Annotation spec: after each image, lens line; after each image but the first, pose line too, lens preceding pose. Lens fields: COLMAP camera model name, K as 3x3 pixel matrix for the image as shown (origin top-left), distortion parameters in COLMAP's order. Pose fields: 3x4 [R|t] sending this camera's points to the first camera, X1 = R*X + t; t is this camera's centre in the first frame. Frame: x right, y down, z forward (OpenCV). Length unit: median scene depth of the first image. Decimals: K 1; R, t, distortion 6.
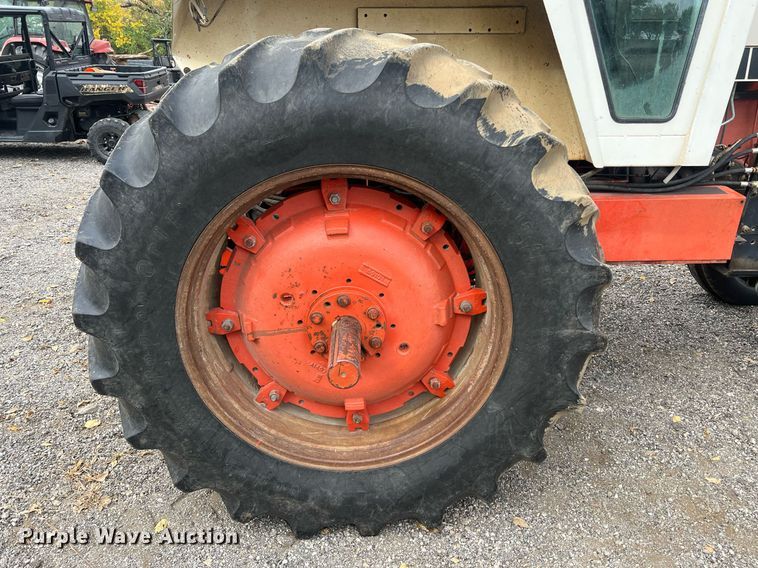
lens RADIAL K [[587.9, 0, 379.0], [0, 587.9, 284.0], [0, 0, 1]] dist [0.062898, -0.098739]
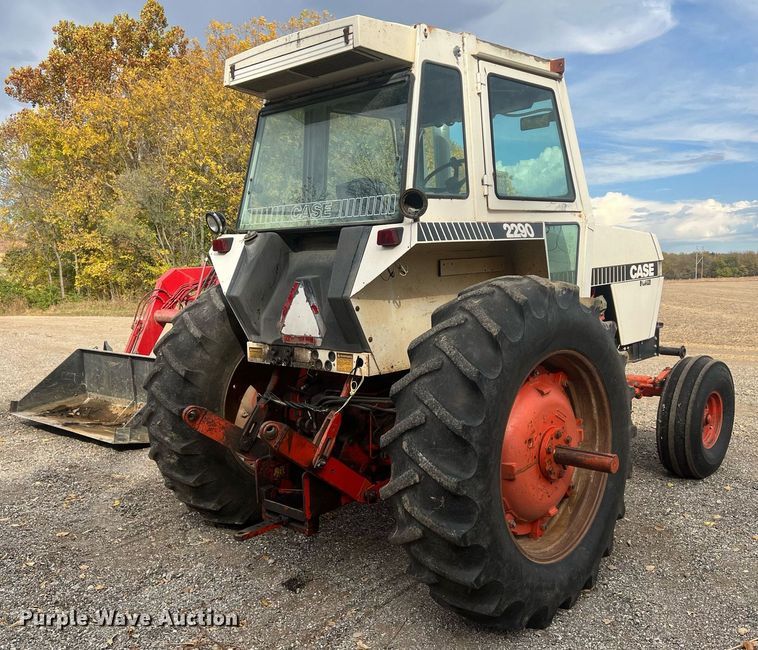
lens RADIAL K [[739.8, 0, 377.0], [0, 739.8, 338.8], [0, 0, 1]] dist [0.027526, -0.008782]
pose [[0.705974, -0.107146, 0.700086, -1.725220], [0.293848, 0.943707, -0.151888, -0.052115], [-0.644402, 0.312948, 0.697717, -0.152856]]
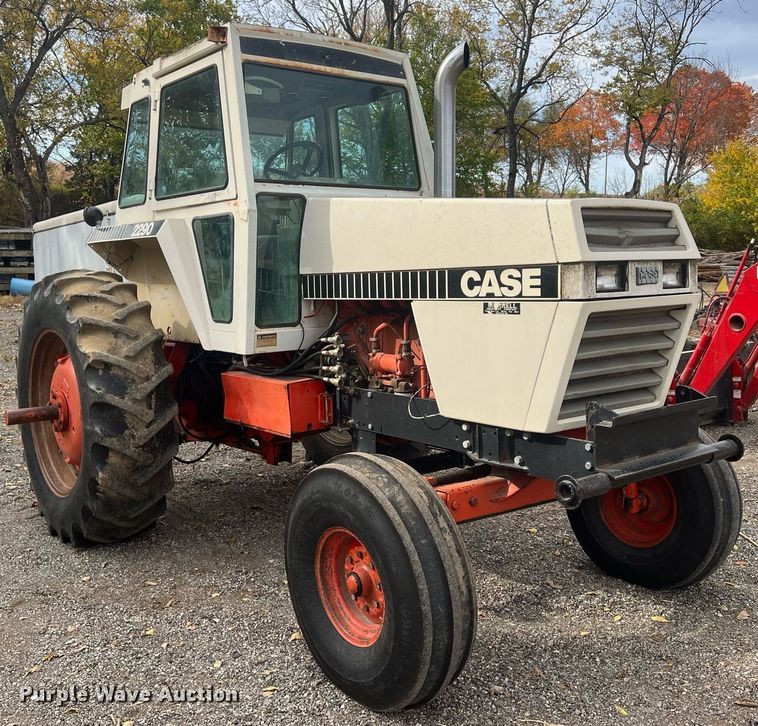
lens RADIAL K [[850.1, 0, 378.4], [0, 850.1, 346.4], [0, 0, 1]] dist [0.156029, -0.455587]
pose [[0.596142, 0.061439, -0.800525, 2.840607], [-0.276557, 0.951763, -0.132903, -0.044282], [0.753745, 0.300619, 0.584377, 0.064168]]
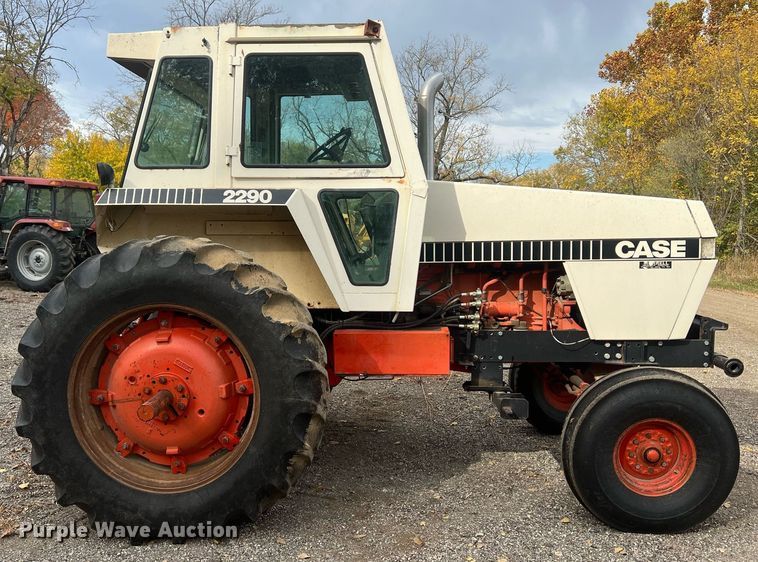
lens RADIAL K [[679.8, 0, 379.0], [0, 679.8, 281.0], [0, 0, 1]] dist [0.078275, -0.172005]
pose [[0.998828, 0.004127, -0.048217, 0.662129], [-0.017958, 0.956826, -0.290105, 0.318040], [0.044938, 0.290631, 0.955779, -0.977561]]
